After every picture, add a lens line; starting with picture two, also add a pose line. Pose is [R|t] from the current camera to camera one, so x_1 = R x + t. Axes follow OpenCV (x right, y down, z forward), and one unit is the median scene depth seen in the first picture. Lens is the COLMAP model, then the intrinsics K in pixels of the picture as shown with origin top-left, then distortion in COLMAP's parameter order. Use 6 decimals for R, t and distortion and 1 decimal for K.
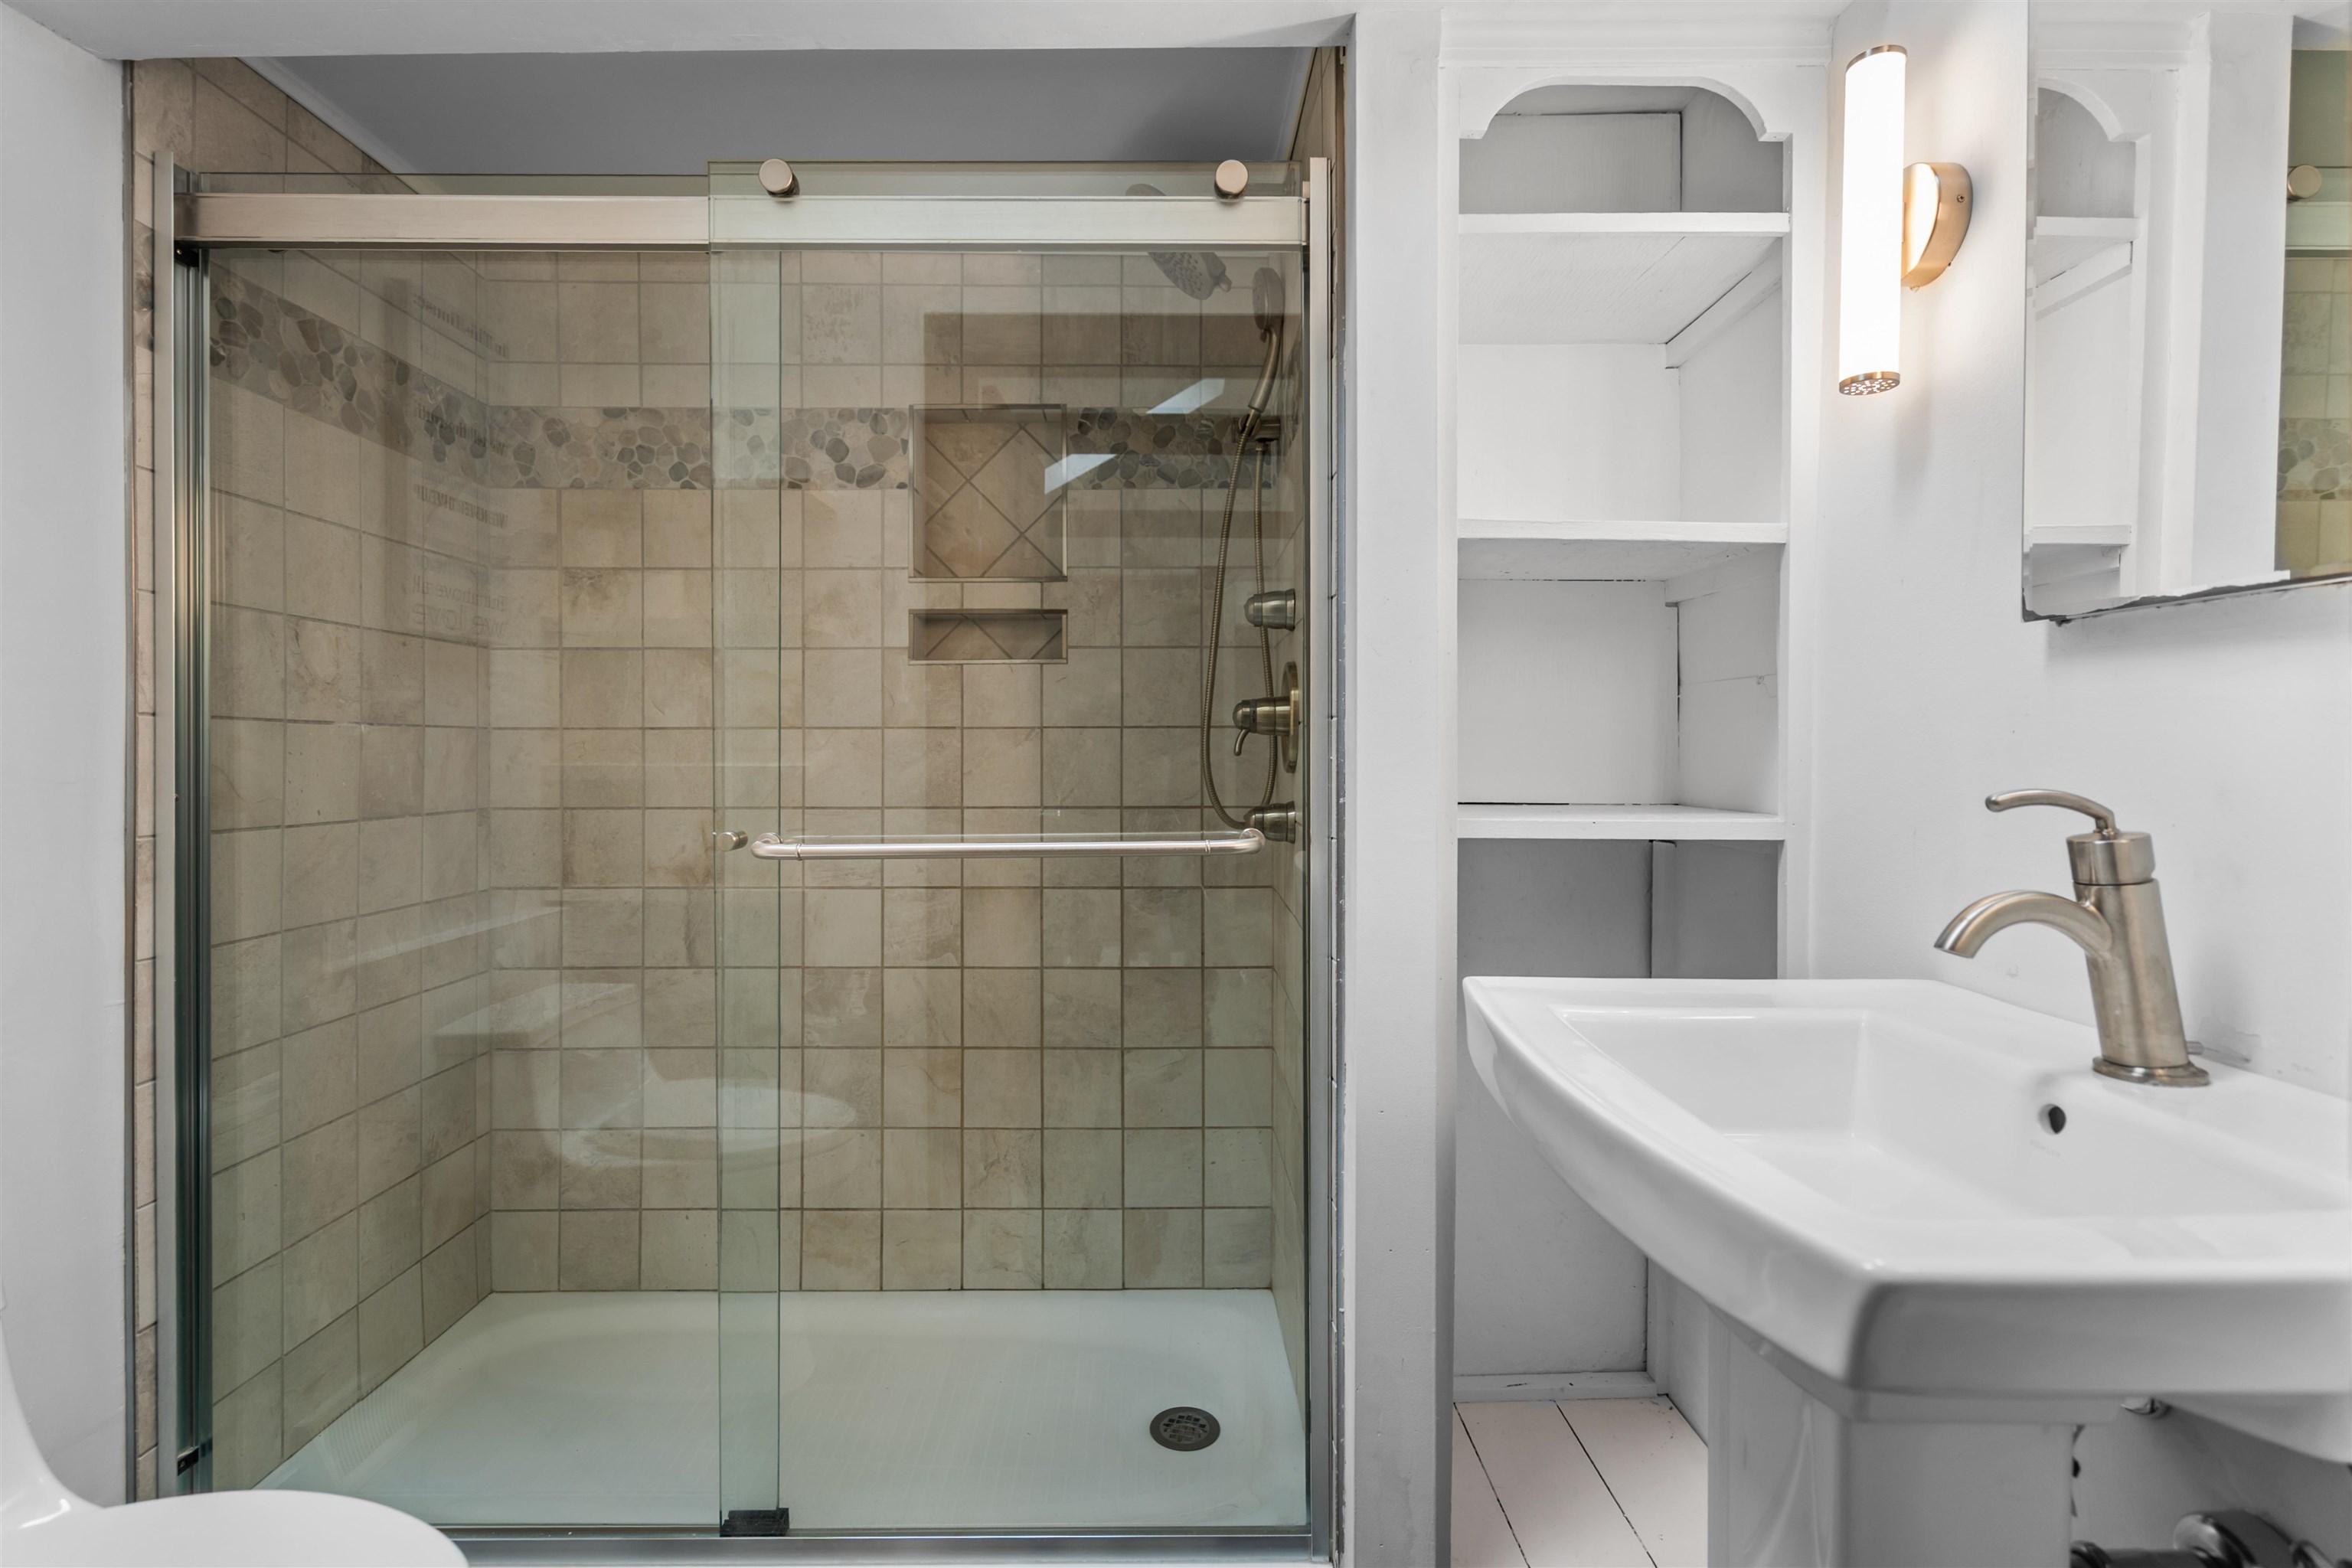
lens RADIAL K [[1100.0, 0, 1165.4], [0, 1100.0, 735.2], [0, 0, 1]] dist [-0.002094, 0.002167]
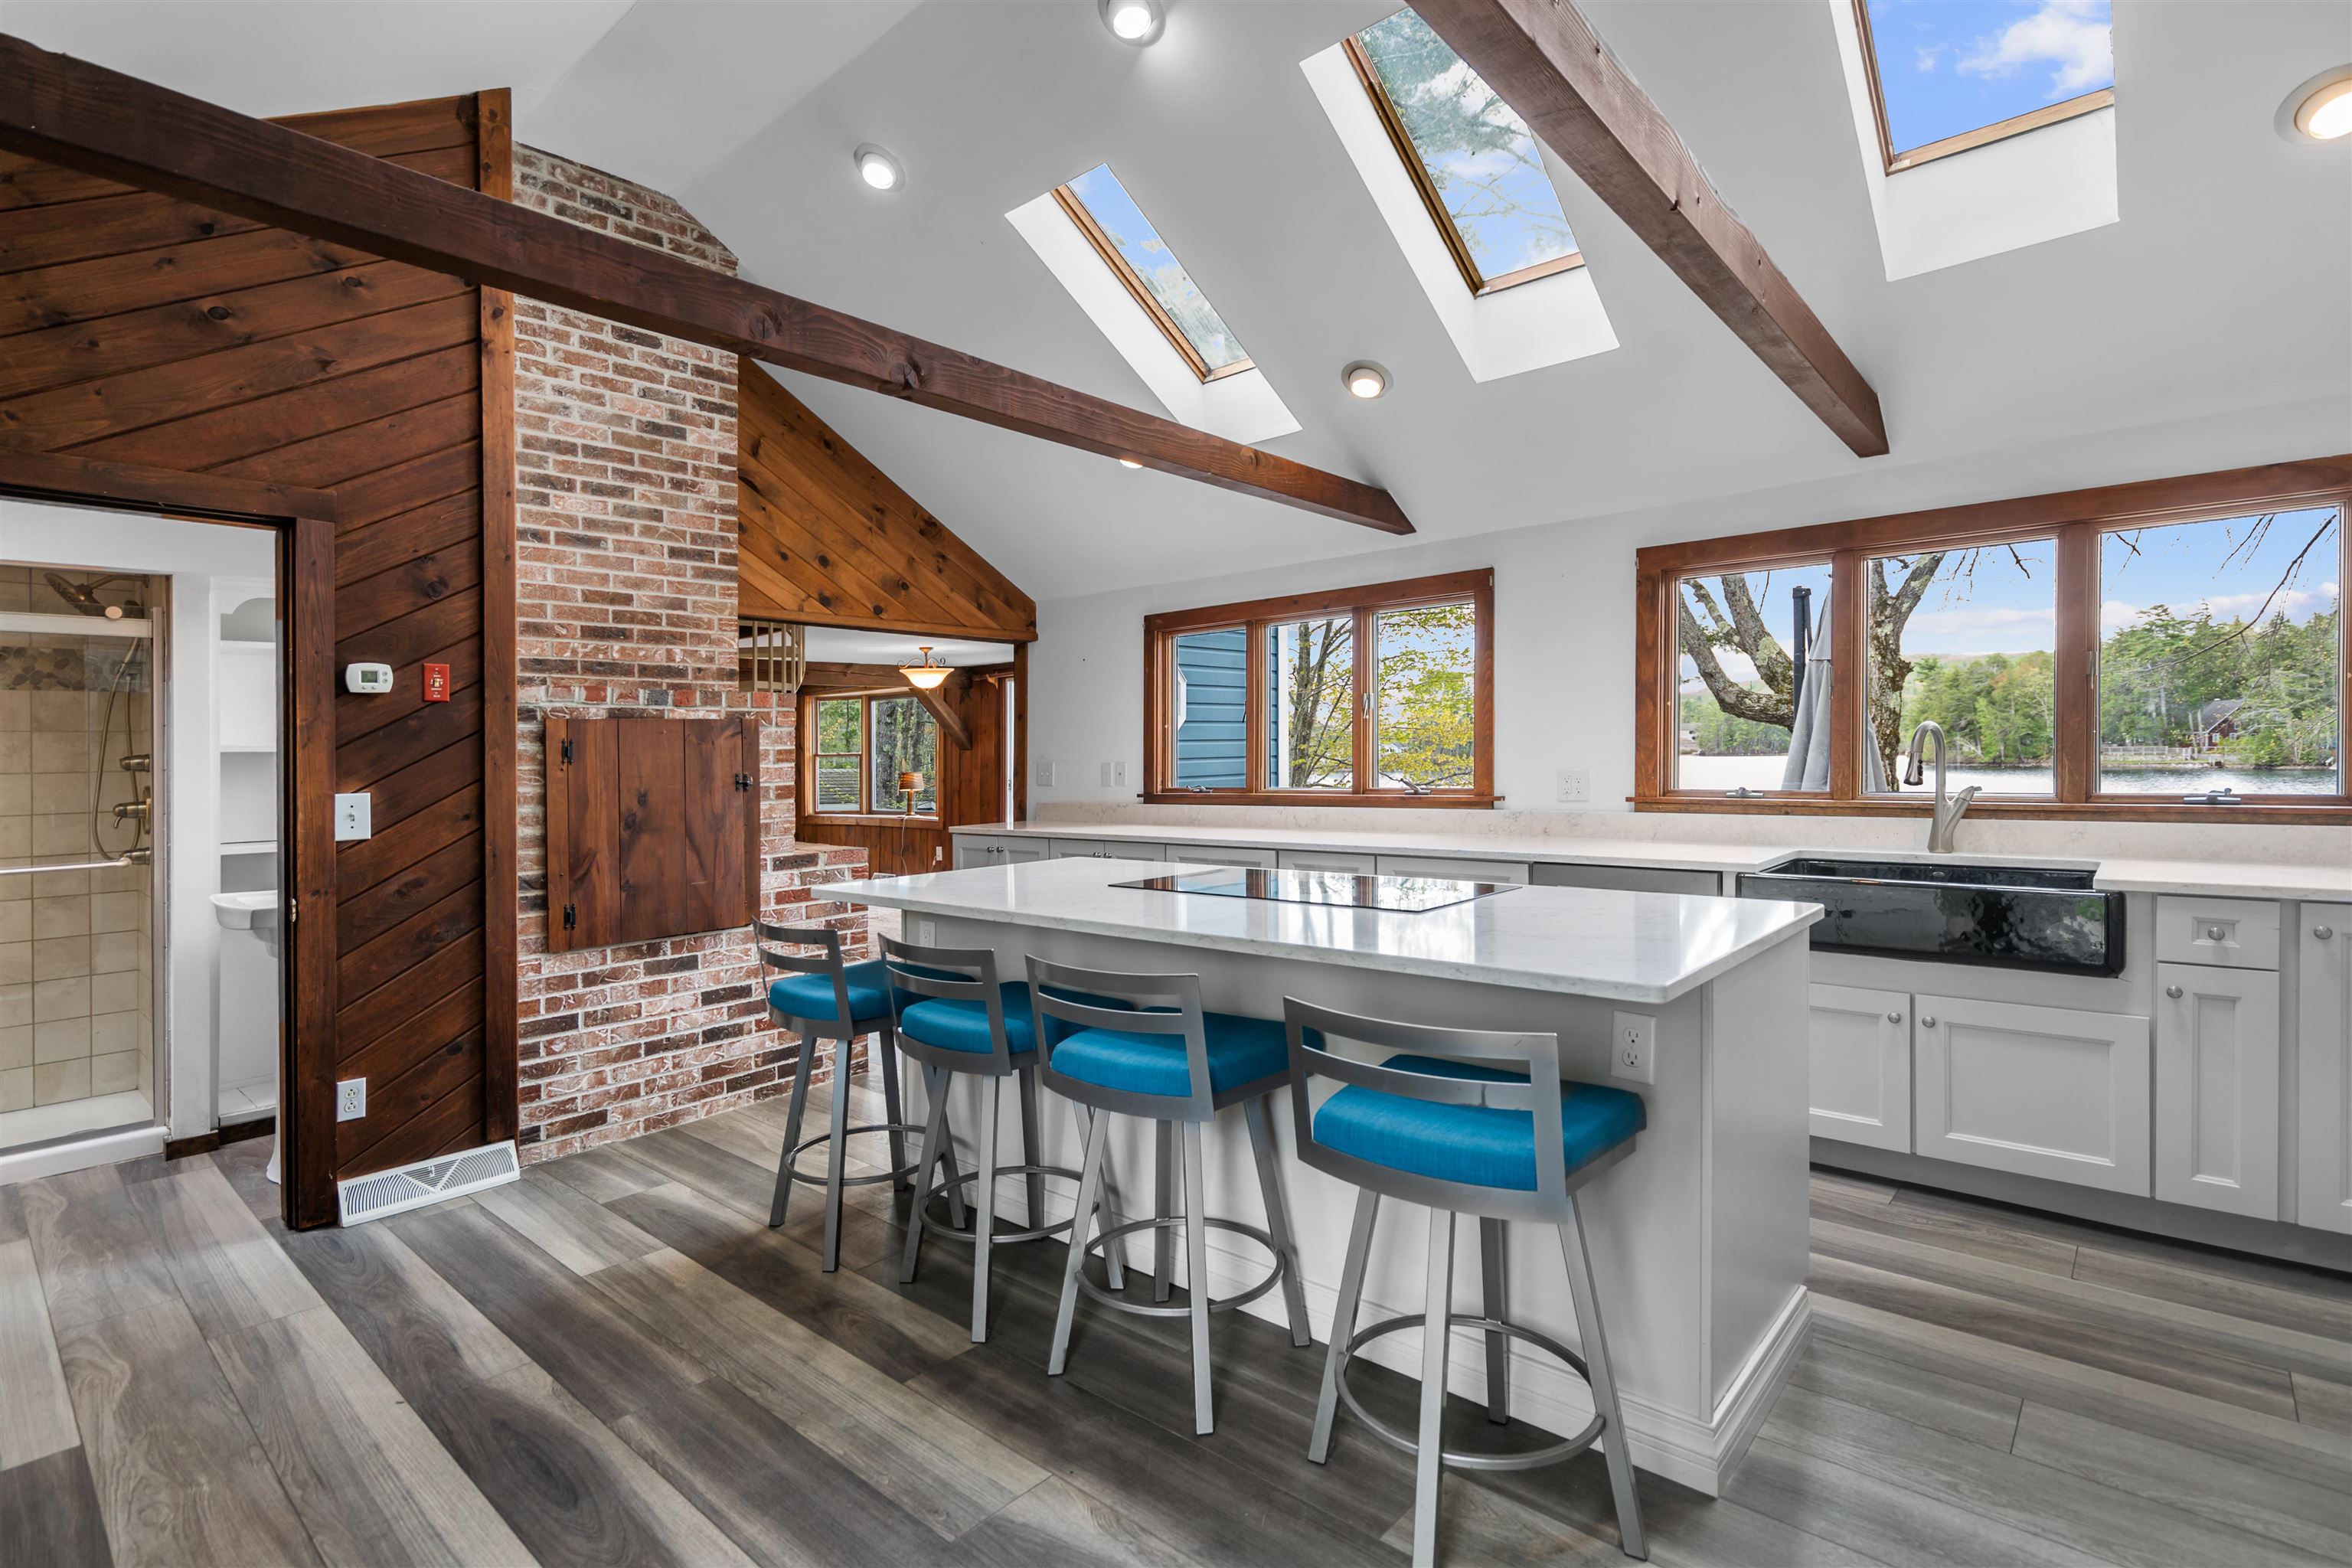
lens RADIAL K [[1110.4, 0, 1168.0], [0, 1110.4, 745.6], [0, 0, 1]] dist [-0.003865, -0.000079]
pose [[0.669173, -0.002395, 0.743103, -0.159627], [0.009296, 0.999944, -0.005149, -0.107985], [-0.743049, 0.010354, 0.669157, -1.930165]]
